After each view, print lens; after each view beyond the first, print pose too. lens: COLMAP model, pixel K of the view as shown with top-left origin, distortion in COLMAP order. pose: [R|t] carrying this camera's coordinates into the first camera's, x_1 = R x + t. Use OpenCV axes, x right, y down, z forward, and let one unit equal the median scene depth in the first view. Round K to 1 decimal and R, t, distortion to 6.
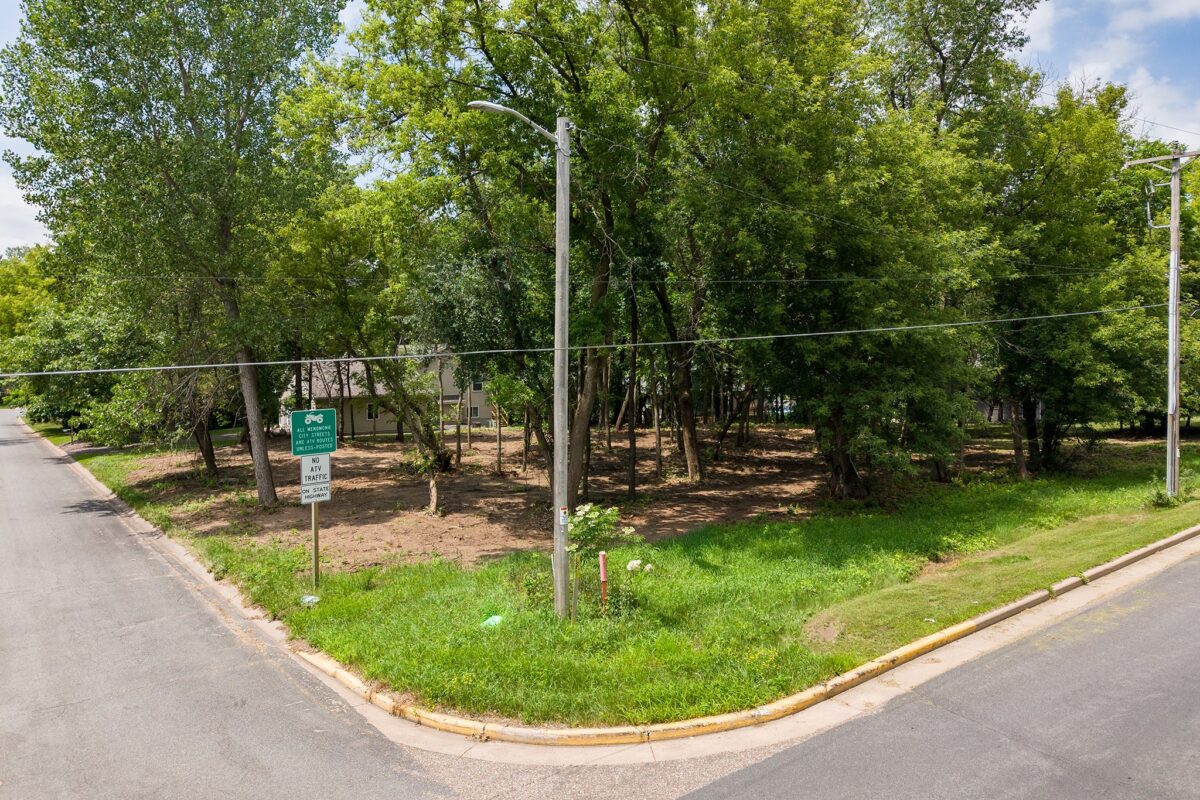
lens RADIAL K [[835.9, 0, 602.9], [0, 835.9, 403.0], [0, 0, 1]] dist [0.020751, -0.019160]
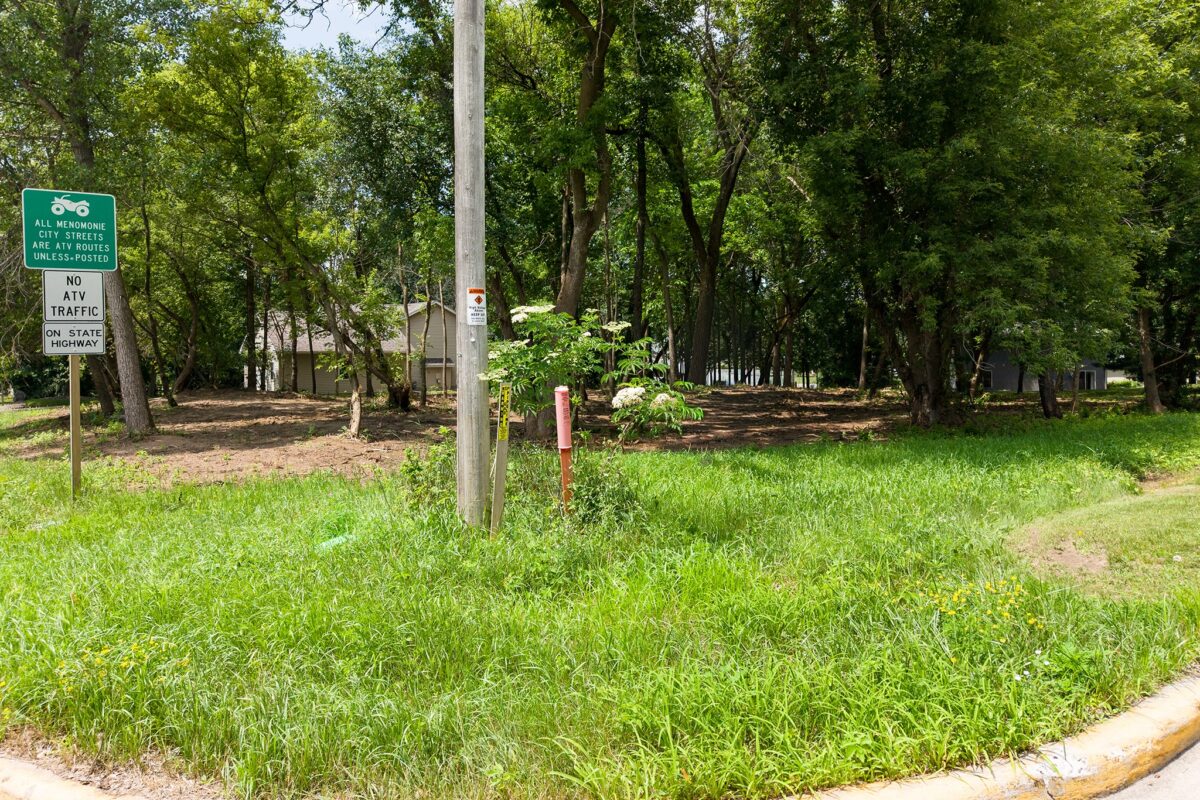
lens RADIAL K [[835.9, 0, 597.5], [0, 835.9, 401.4], [0, 0, 1]] dist [0.020751, -0.019160]
pose [[0.999791, 0.000357, -0.020431, 0.023469], [-0.000406, 0.999997, -0.002376, 0.153676], [0.020431, 0.002384, 0.999788, 0.445586]]
